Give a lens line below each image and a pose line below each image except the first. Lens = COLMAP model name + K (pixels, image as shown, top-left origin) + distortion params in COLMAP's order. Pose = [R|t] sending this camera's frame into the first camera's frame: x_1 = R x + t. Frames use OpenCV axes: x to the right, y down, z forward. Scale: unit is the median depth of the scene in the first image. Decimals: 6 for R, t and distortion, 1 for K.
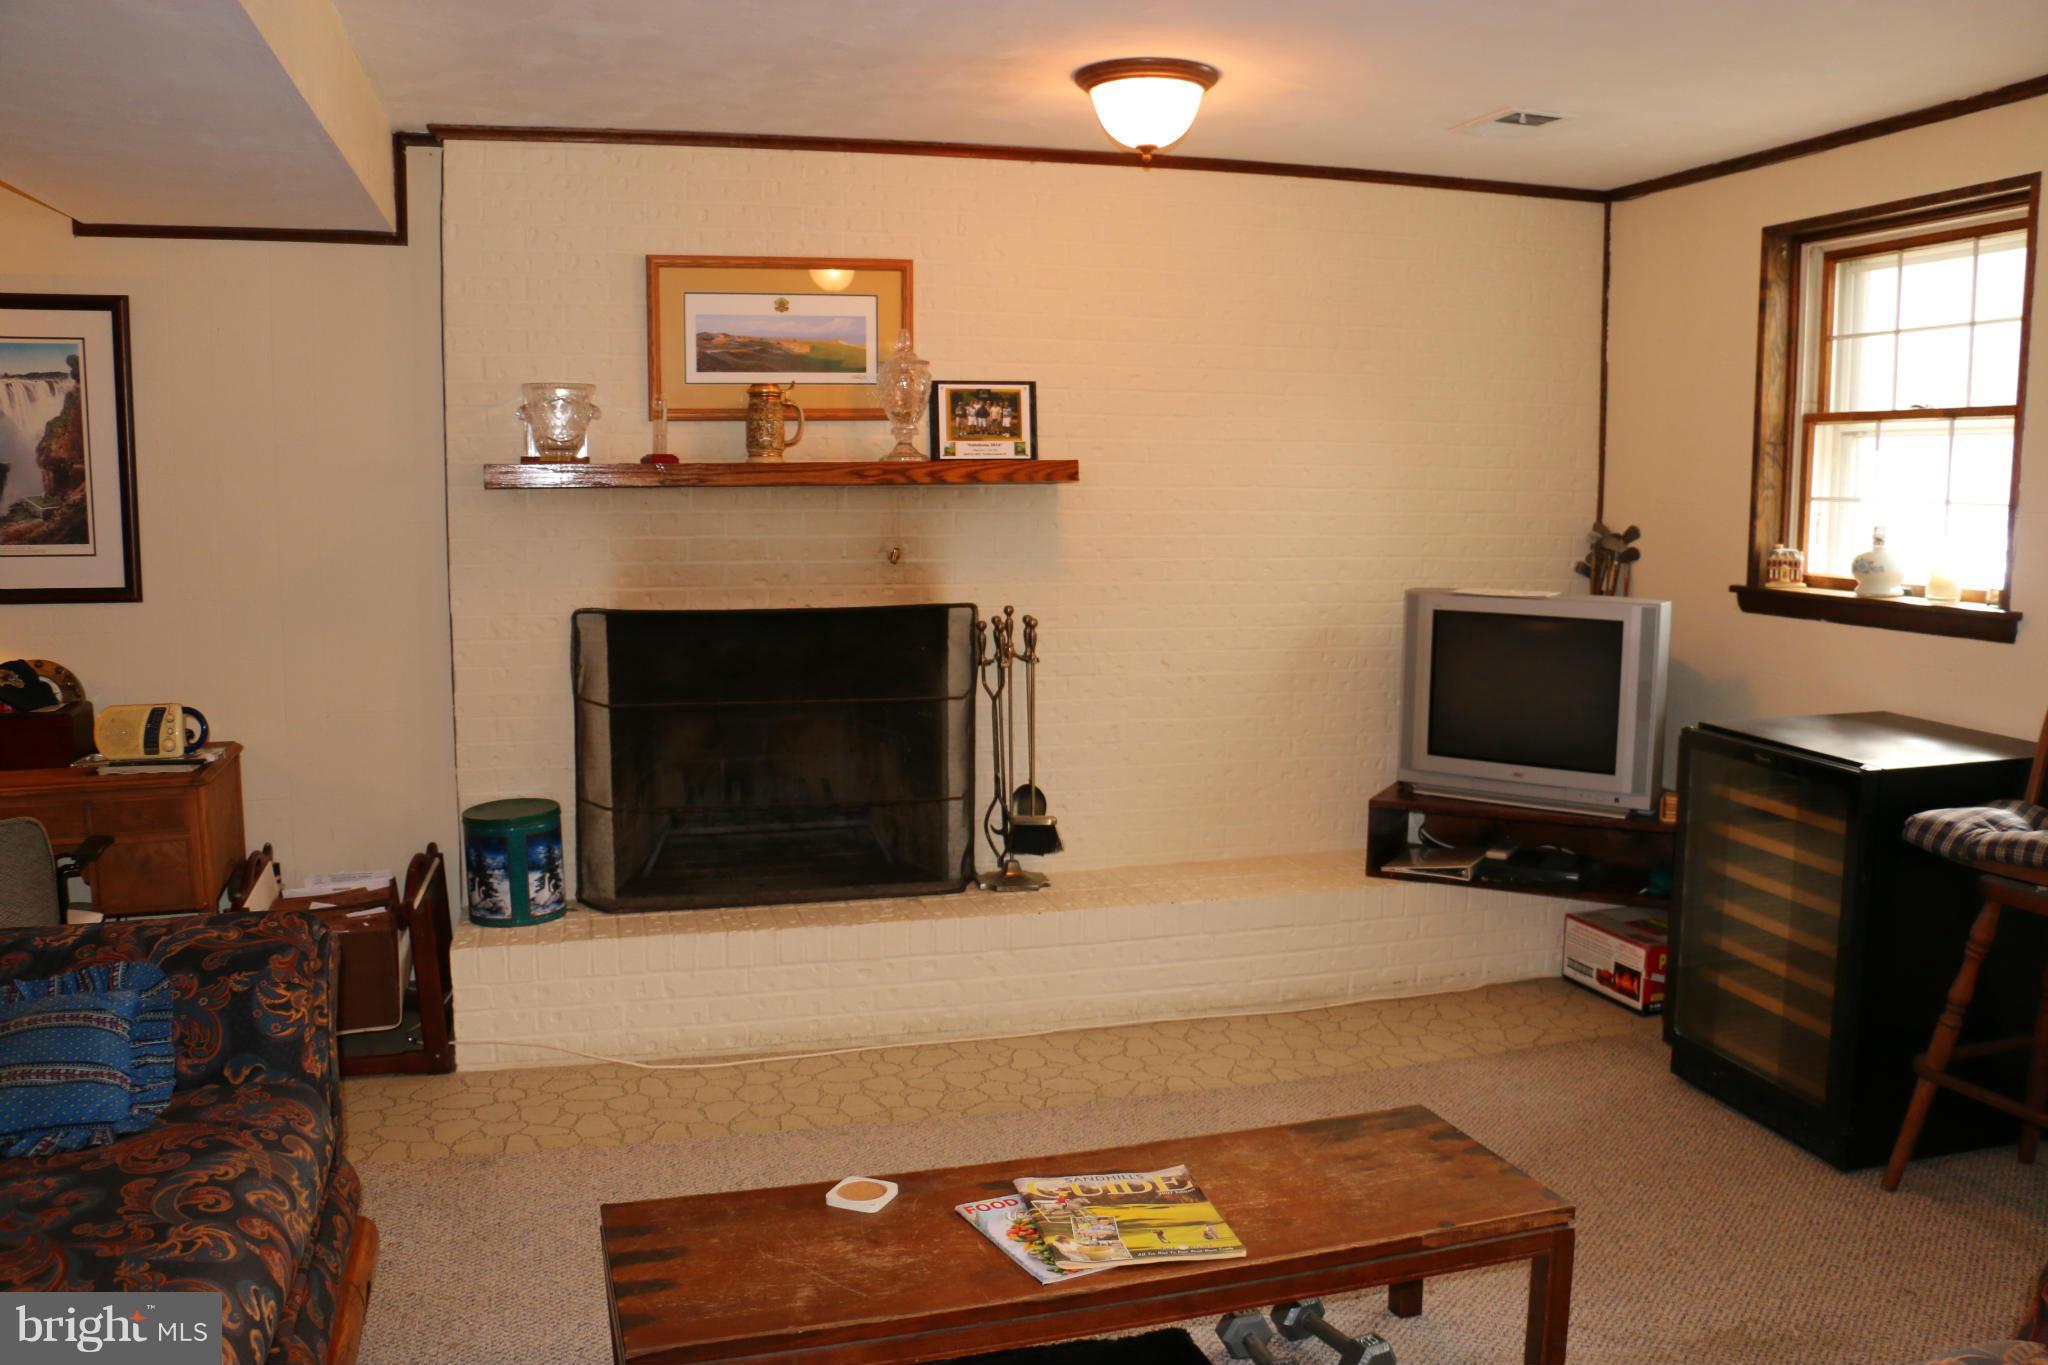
lens RADIAL K [[1711.8, 0, 1024.0], [0, 1711.8, 682.5], [0, 0, 1]] dist [-0.128615, 0.119901]
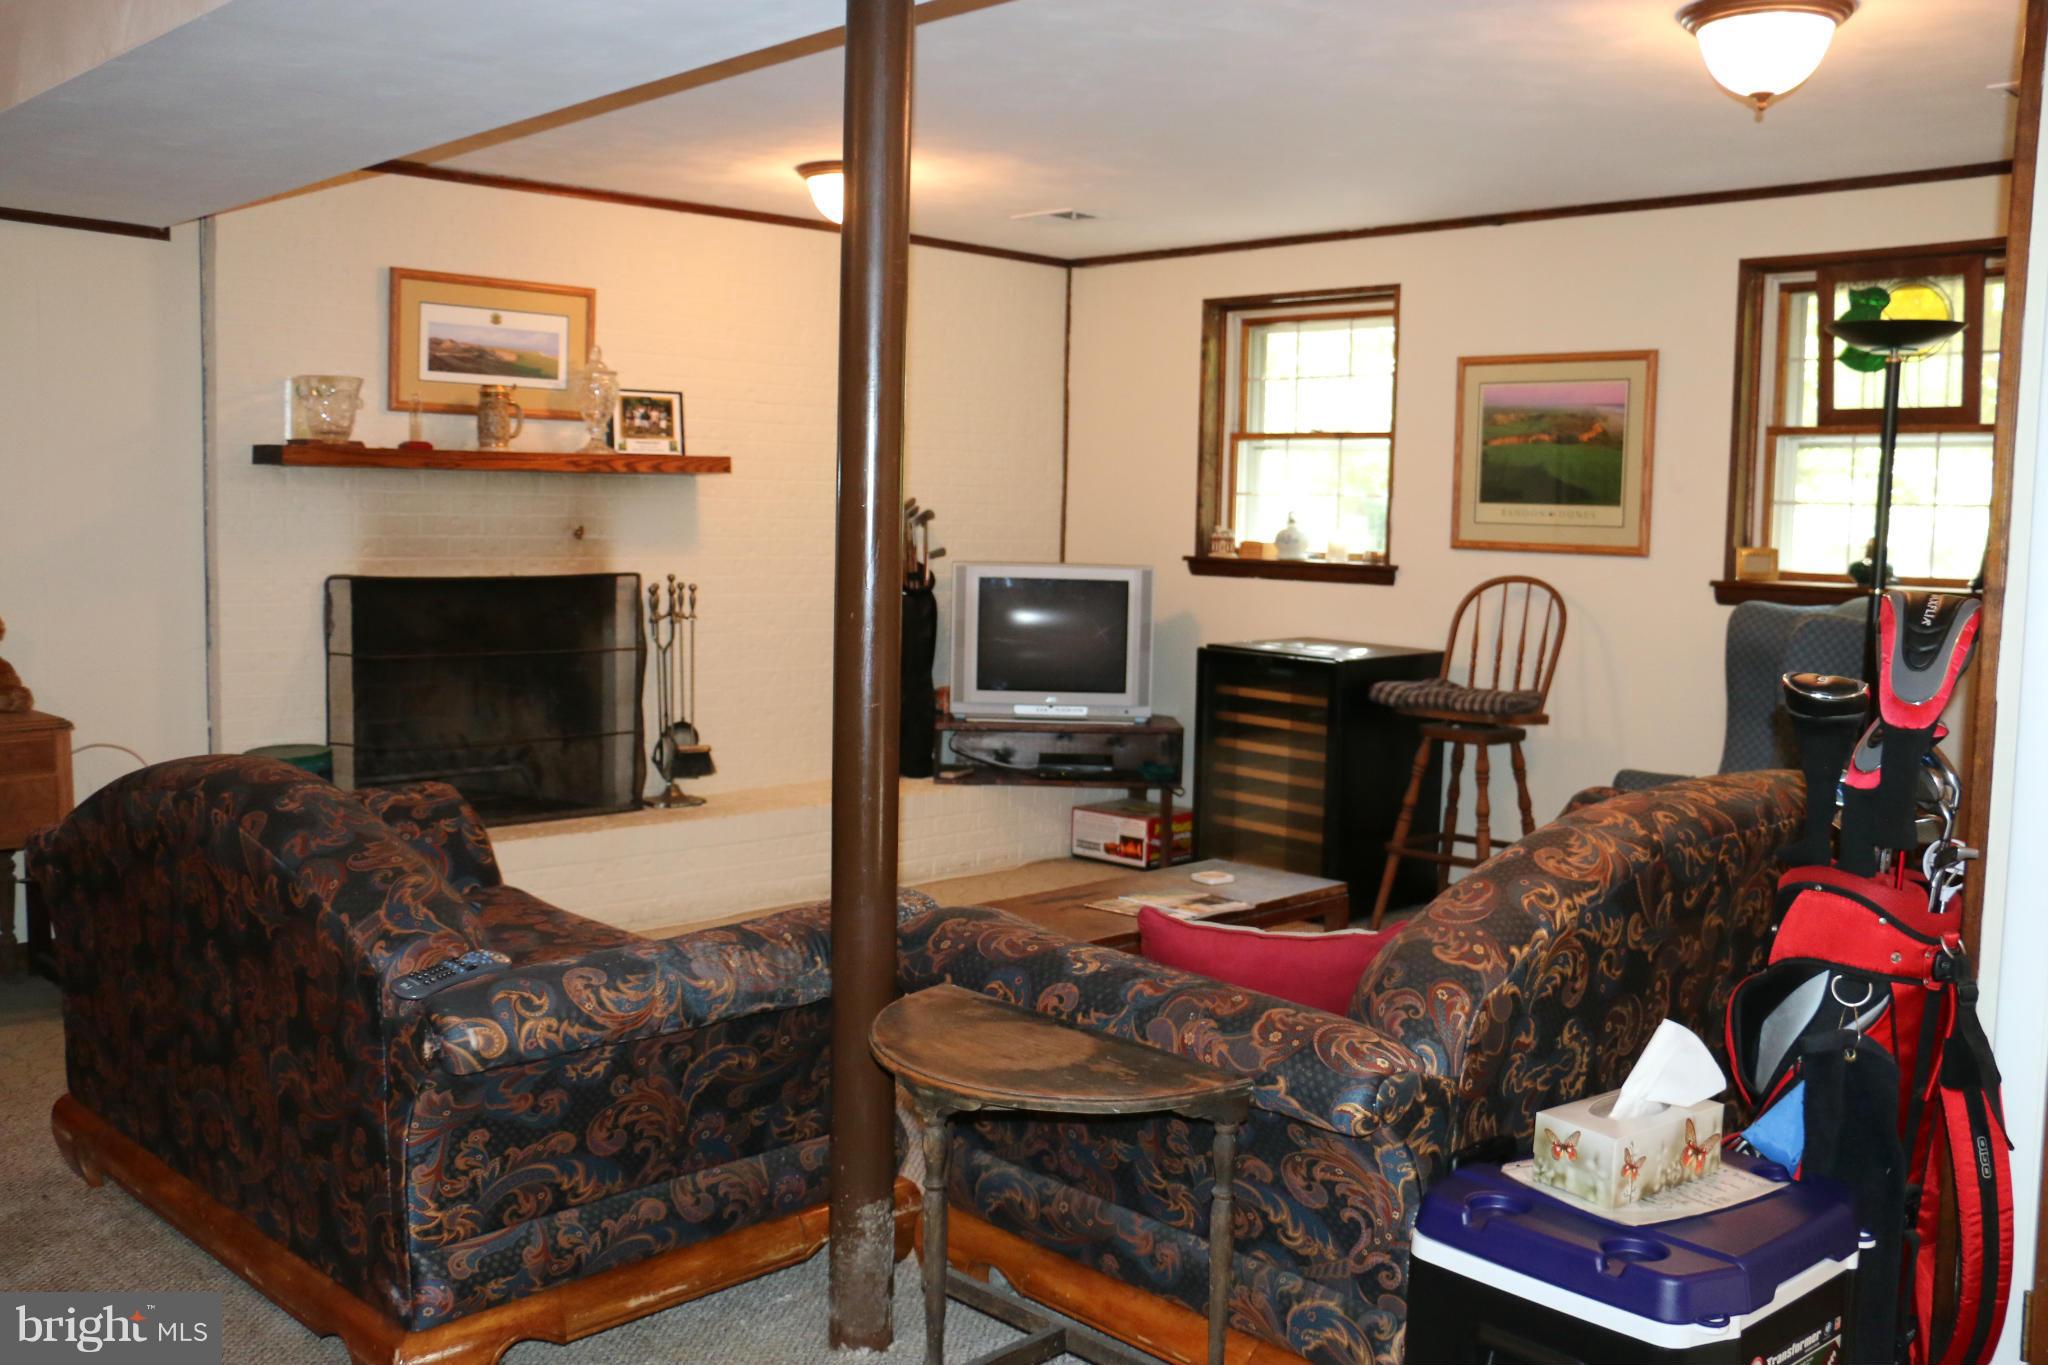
lens RADIAL K [[1840.0, 0, 1021.7], [0, 1840.0, 642.3], [0, 0, 1]] dist [0.006116, 0.004764]
pose [[0.894165, -0.020978, 0.447246, -0.384529], [0.037635, 0.998888, -0.028389, 0.051971], [-0.446153, 0.042217, 0.893960, -0.295225]]
